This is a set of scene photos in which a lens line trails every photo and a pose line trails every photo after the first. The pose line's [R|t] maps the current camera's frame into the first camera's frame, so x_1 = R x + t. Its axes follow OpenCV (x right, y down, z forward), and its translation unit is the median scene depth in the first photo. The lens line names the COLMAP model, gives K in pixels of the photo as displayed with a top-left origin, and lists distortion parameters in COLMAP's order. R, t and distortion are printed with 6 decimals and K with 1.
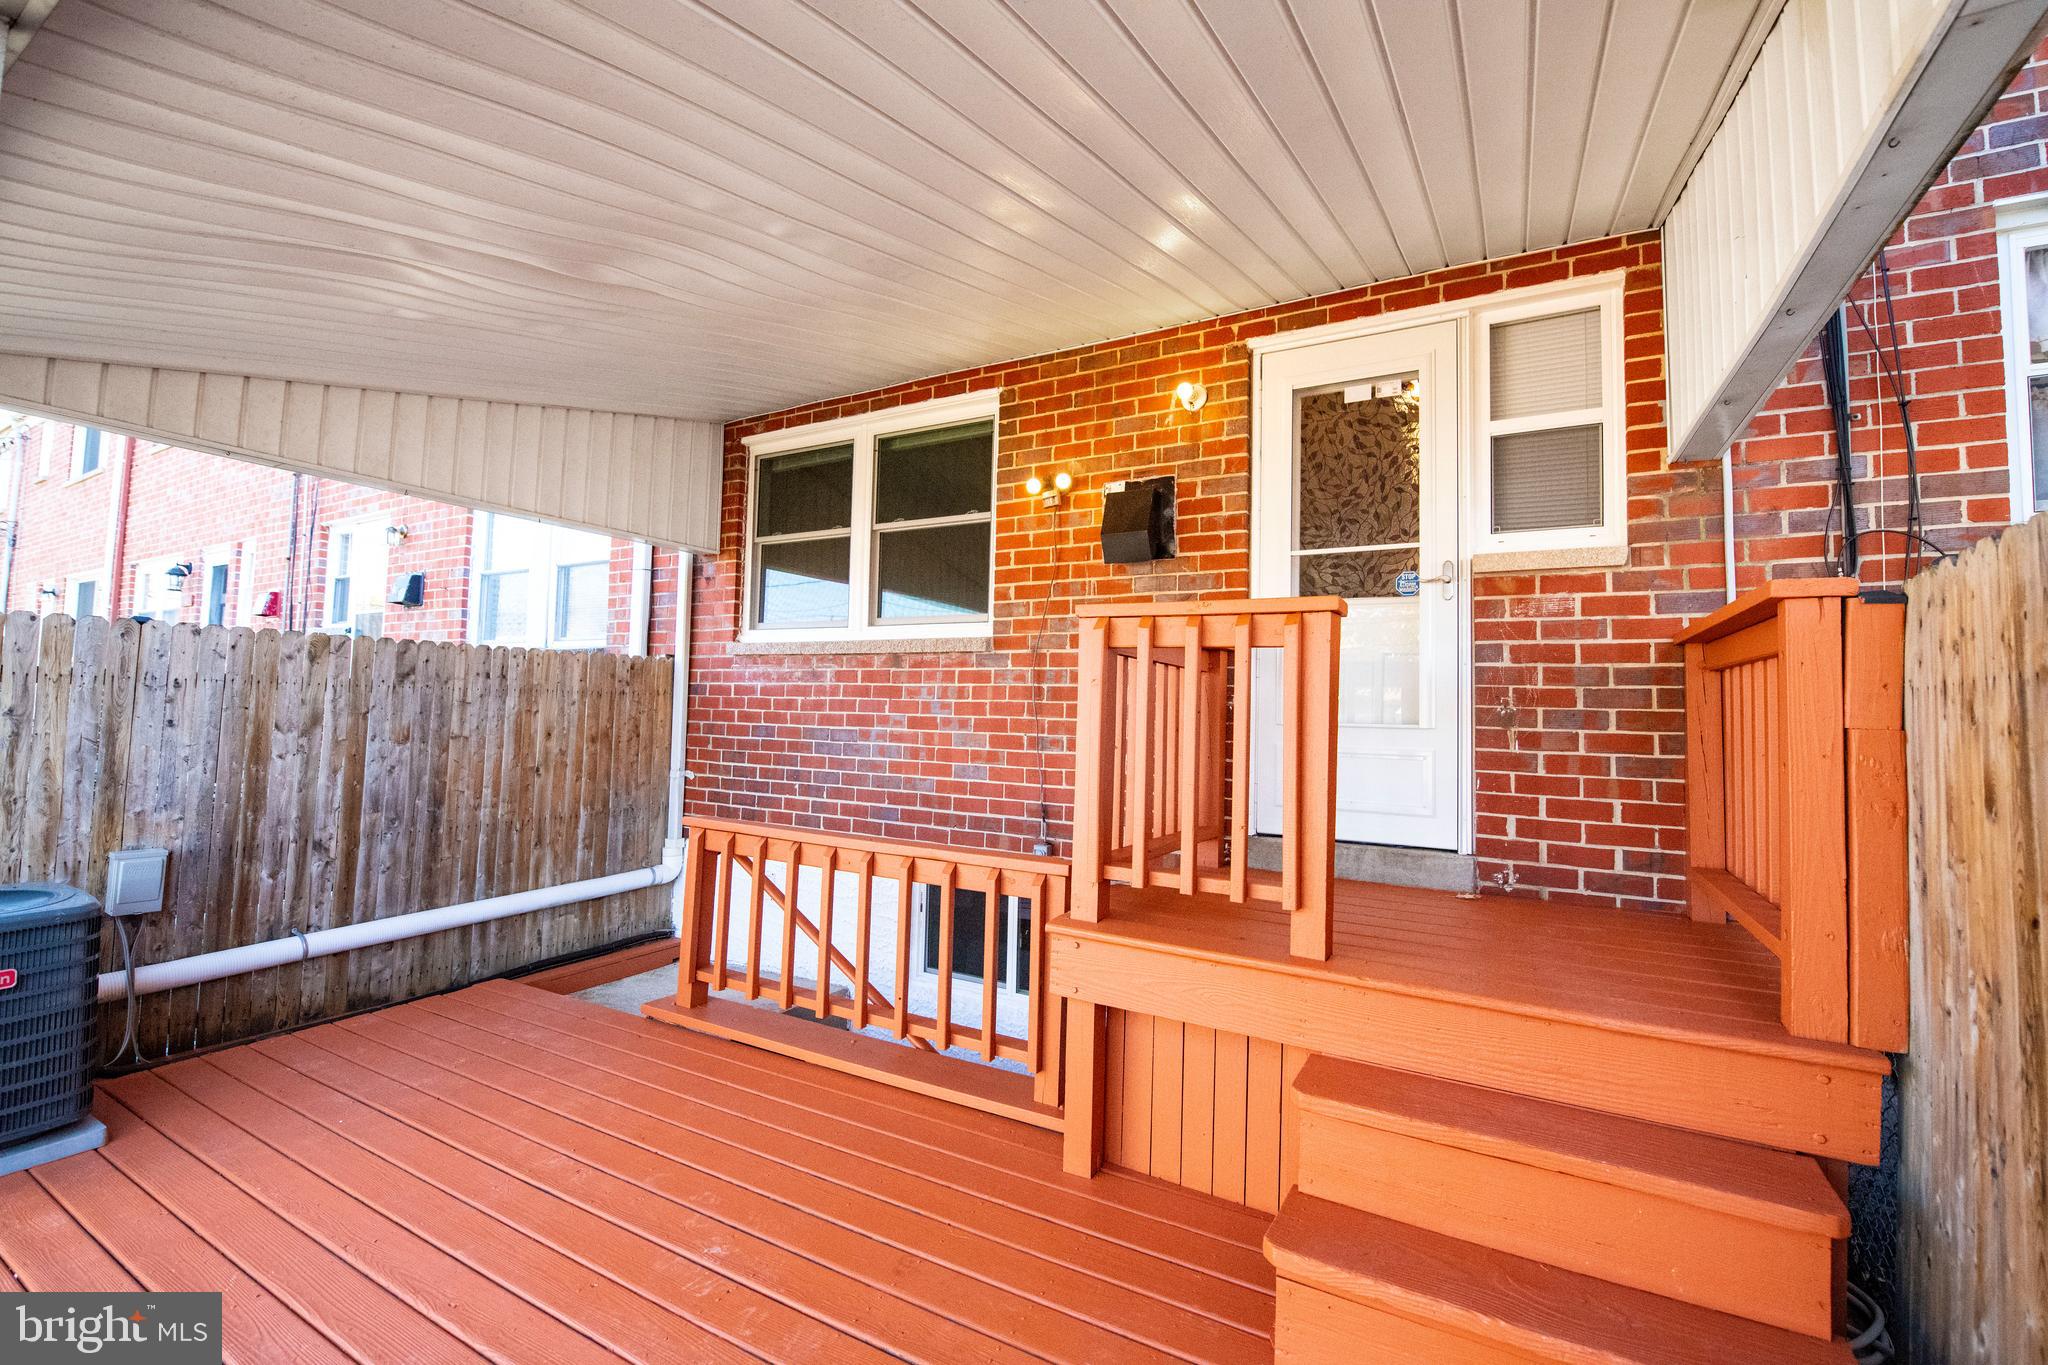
lens RADIAL K [[867.6, 0, 1029.1], [0, 867.6, 667.6], [0, 0, 1]] dist [-0.009291, -0.004469]
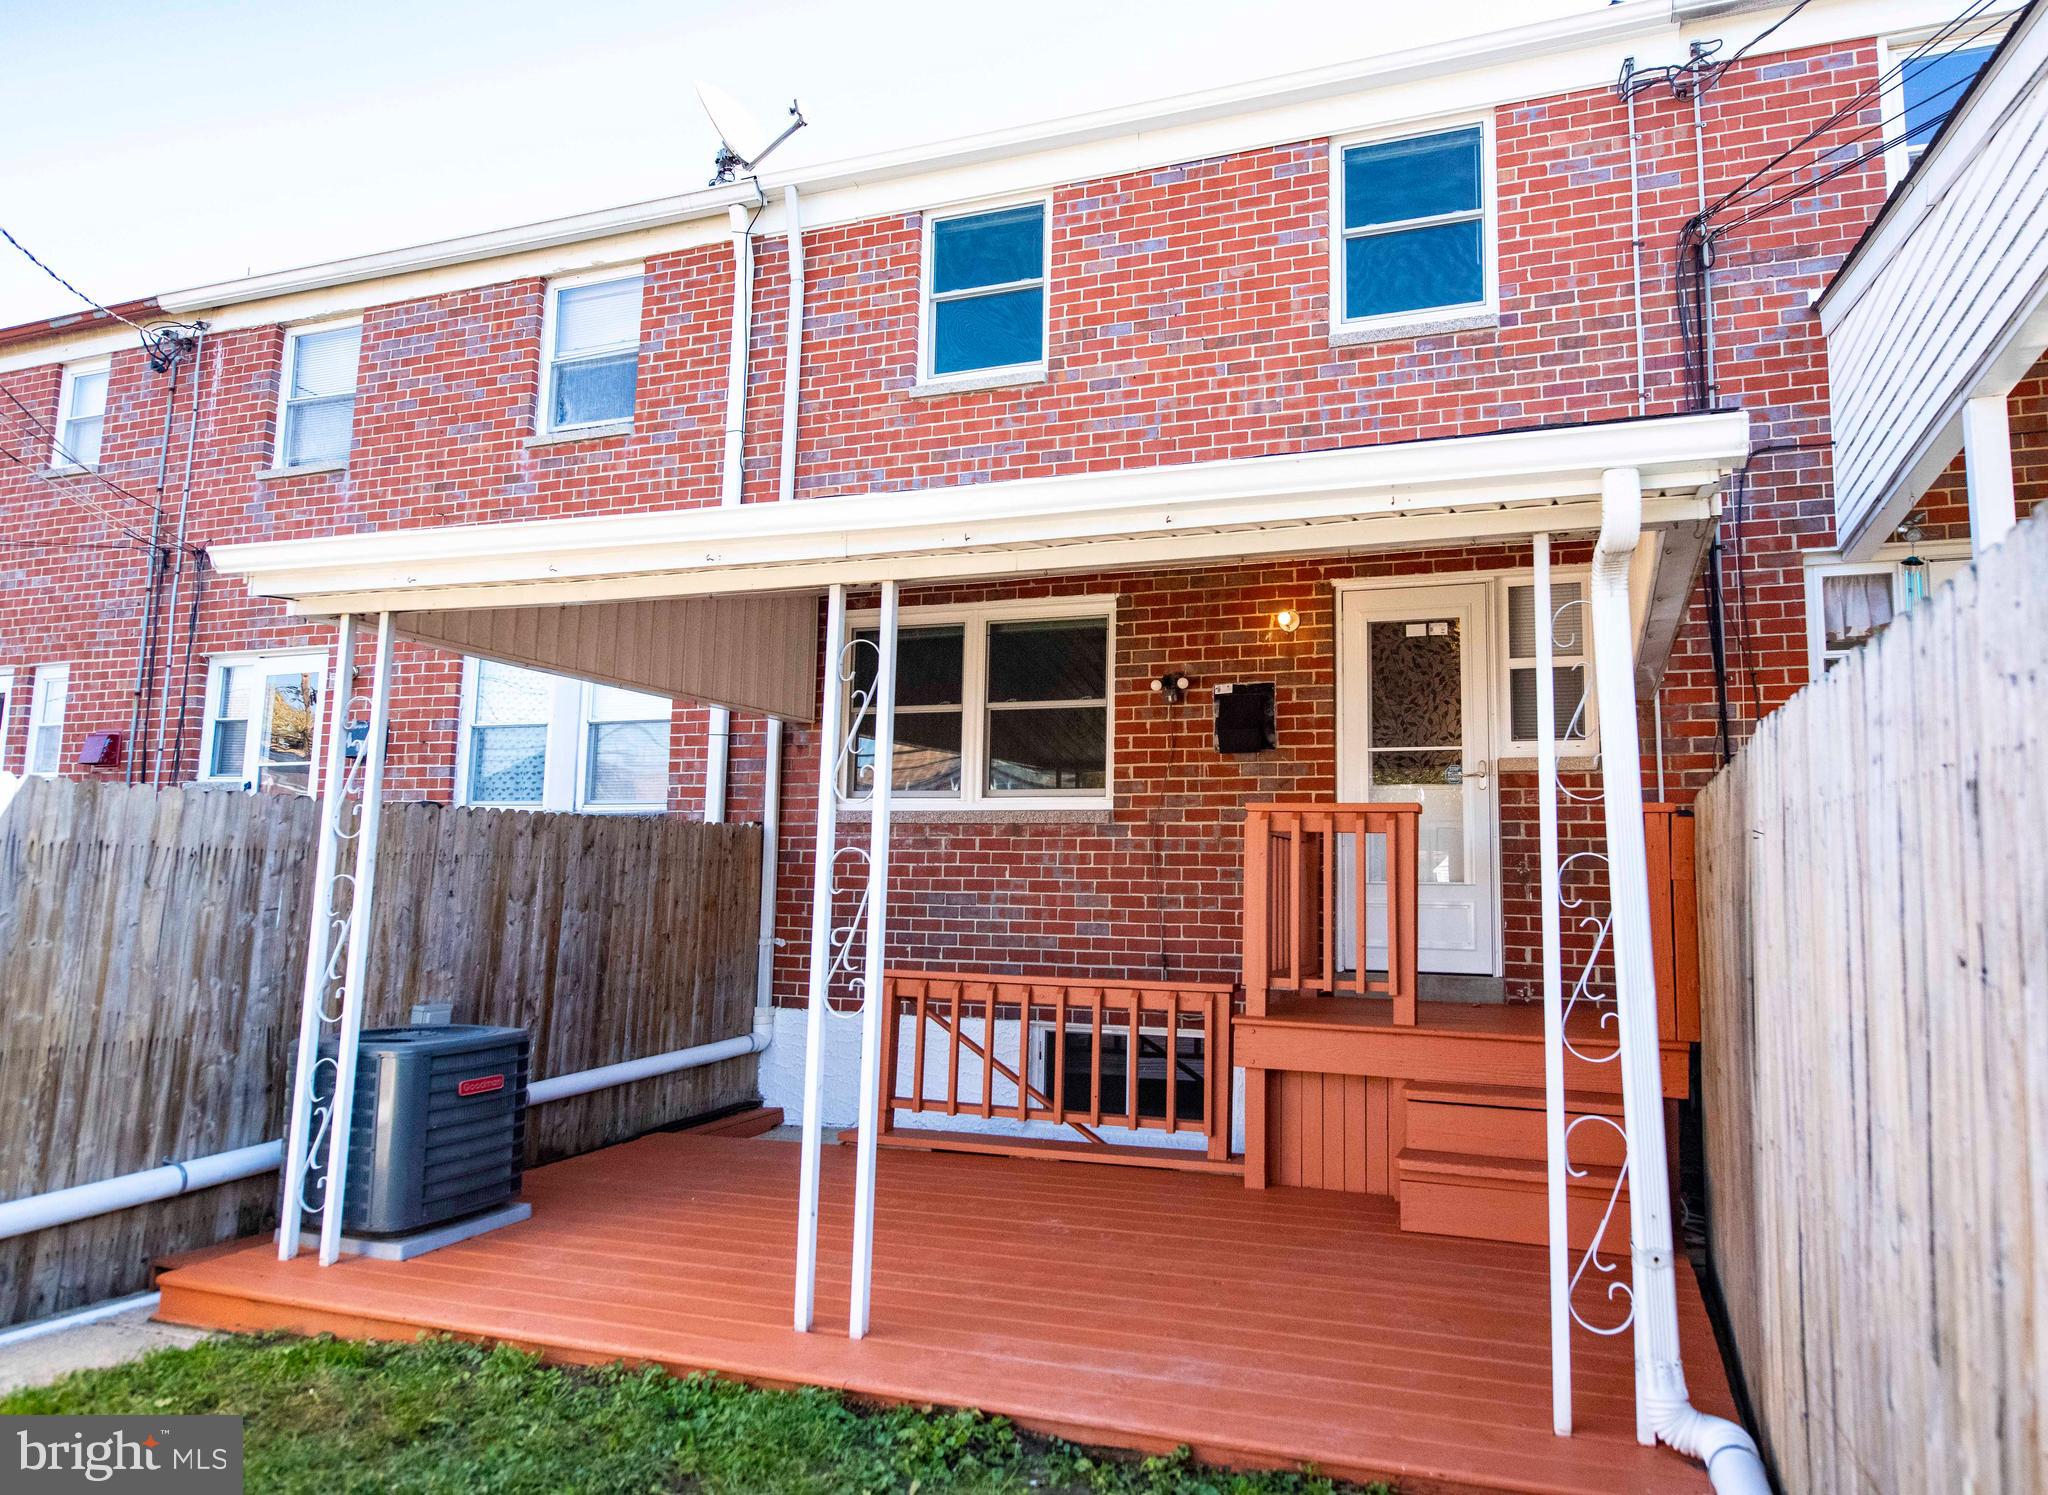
lens RADIAL K [[1306.9, 0, 1126.5], [0, 1306.9, 724.4], [0, 0, 1]] dist [-0.001068, -0.000149]
pose [[0.983979, 0.010286, 0.177989, -0.338018], [0.001039, 0.997986, -0.063421, -0.039573], [-0.178283, 0.062590, 0.981987, -0.720534]]
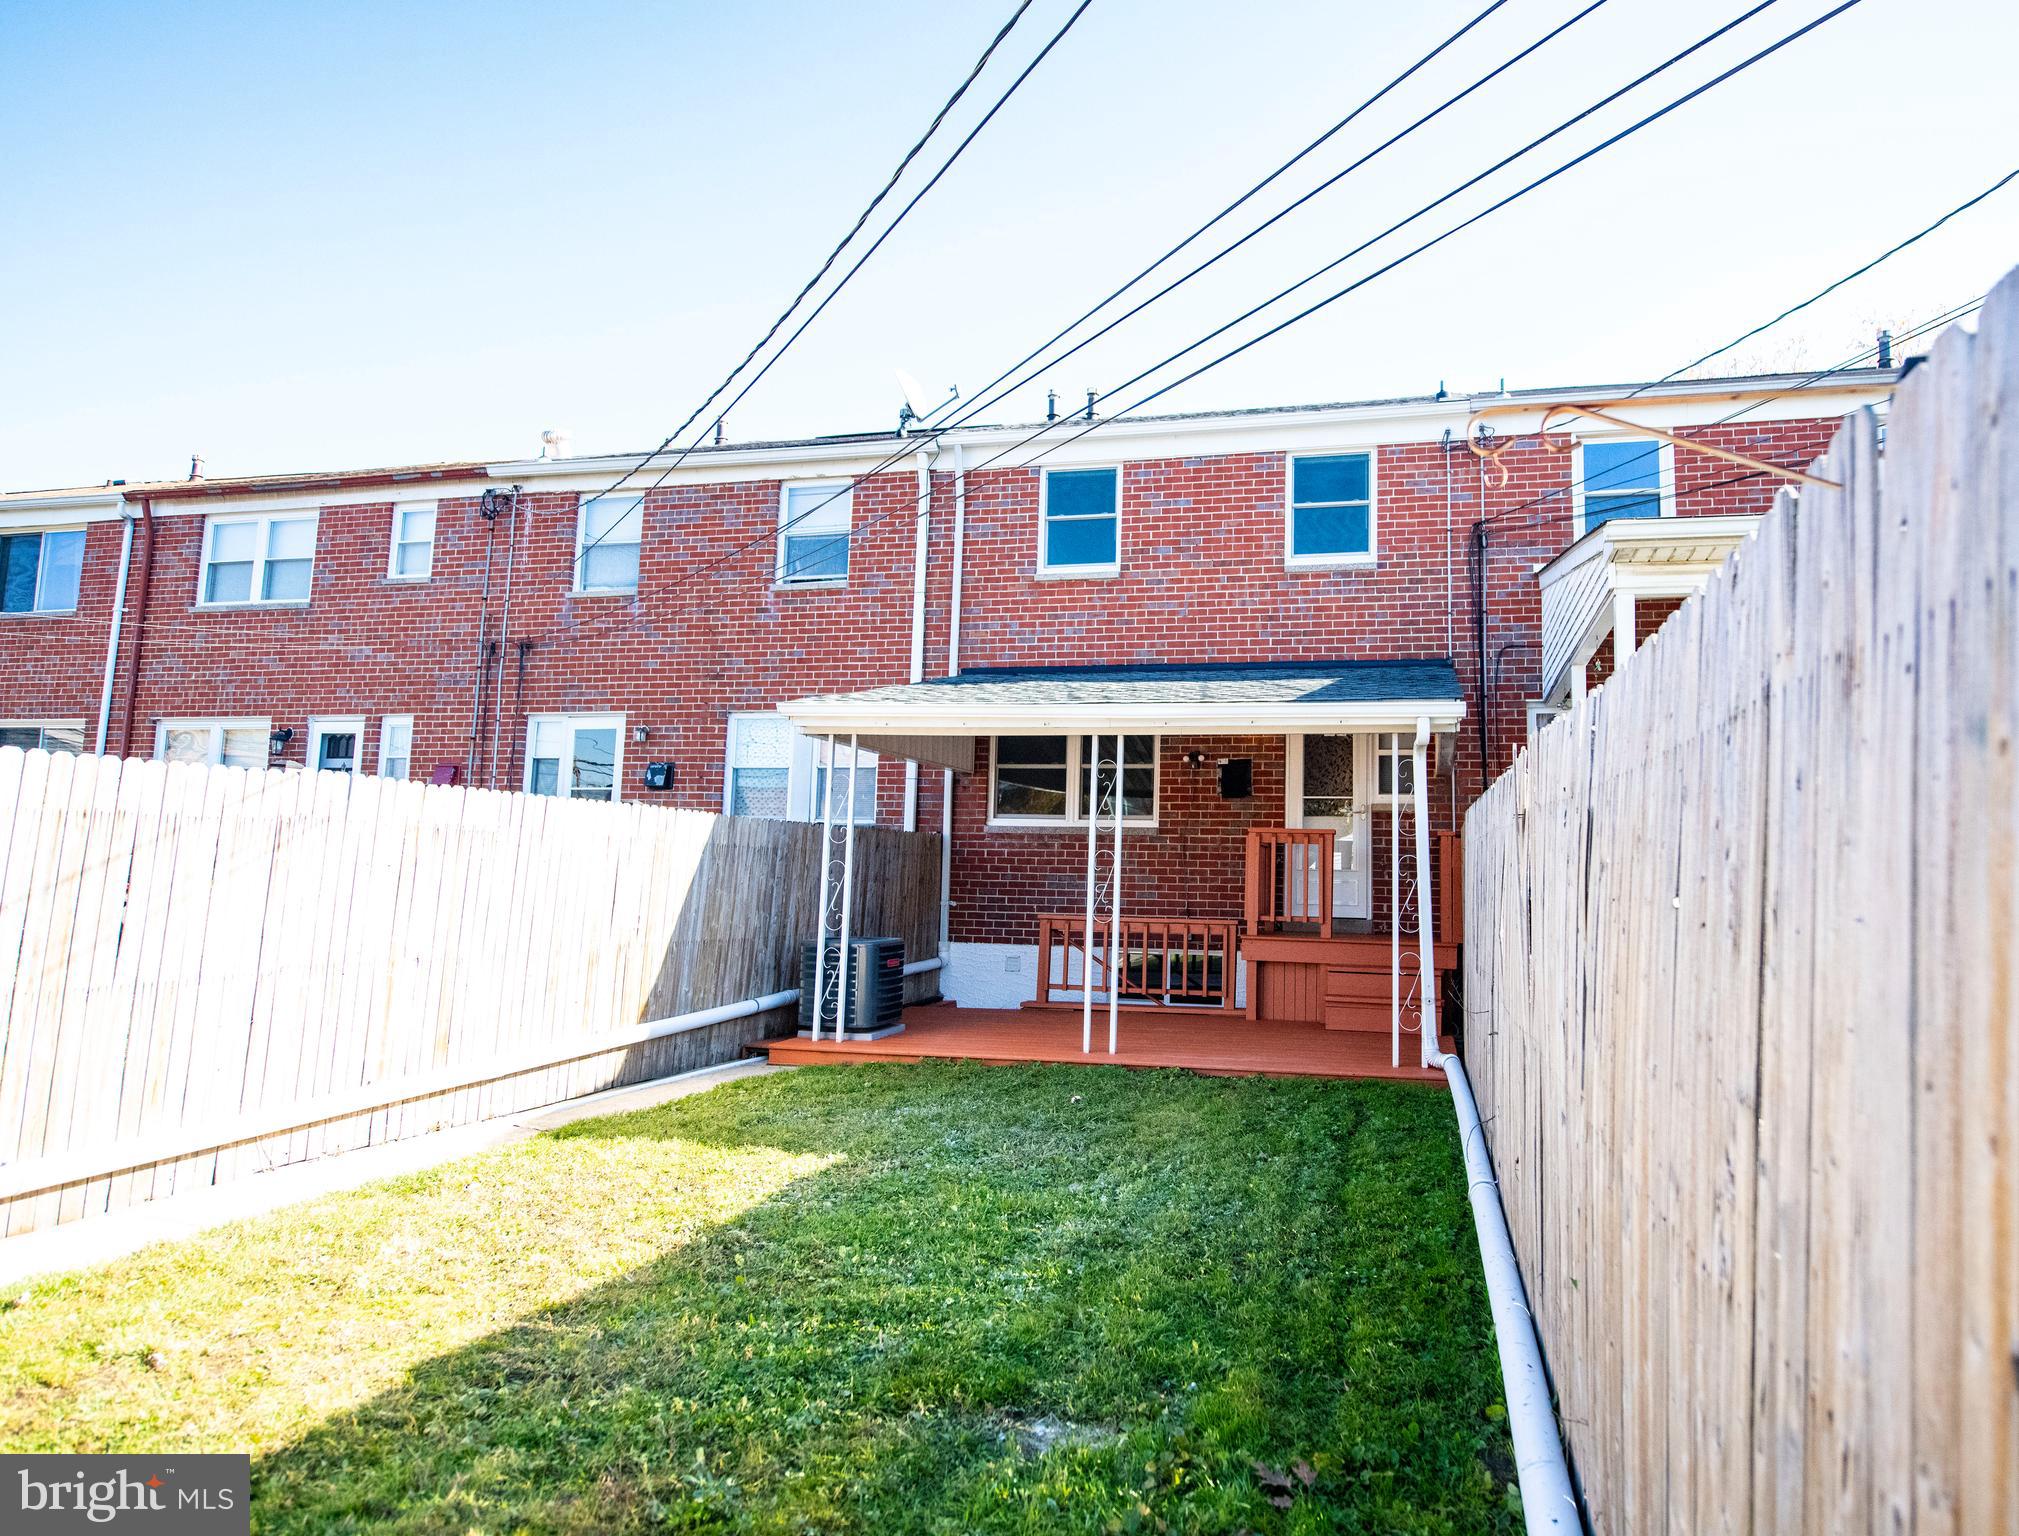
lens RADIAL K [[1202.7, 0, 1169.7], [0, 1202.7, 743.9], [0, 0, 1]] dist [-0.000676, -0.000170]
pose [[0.954669, 0.026723, 0.296468, -0.869307], [-0.011492, 0.998528, -0.053001, -0.084388], [-0.297448, 0.047191, 0.953571, -1.728215]]
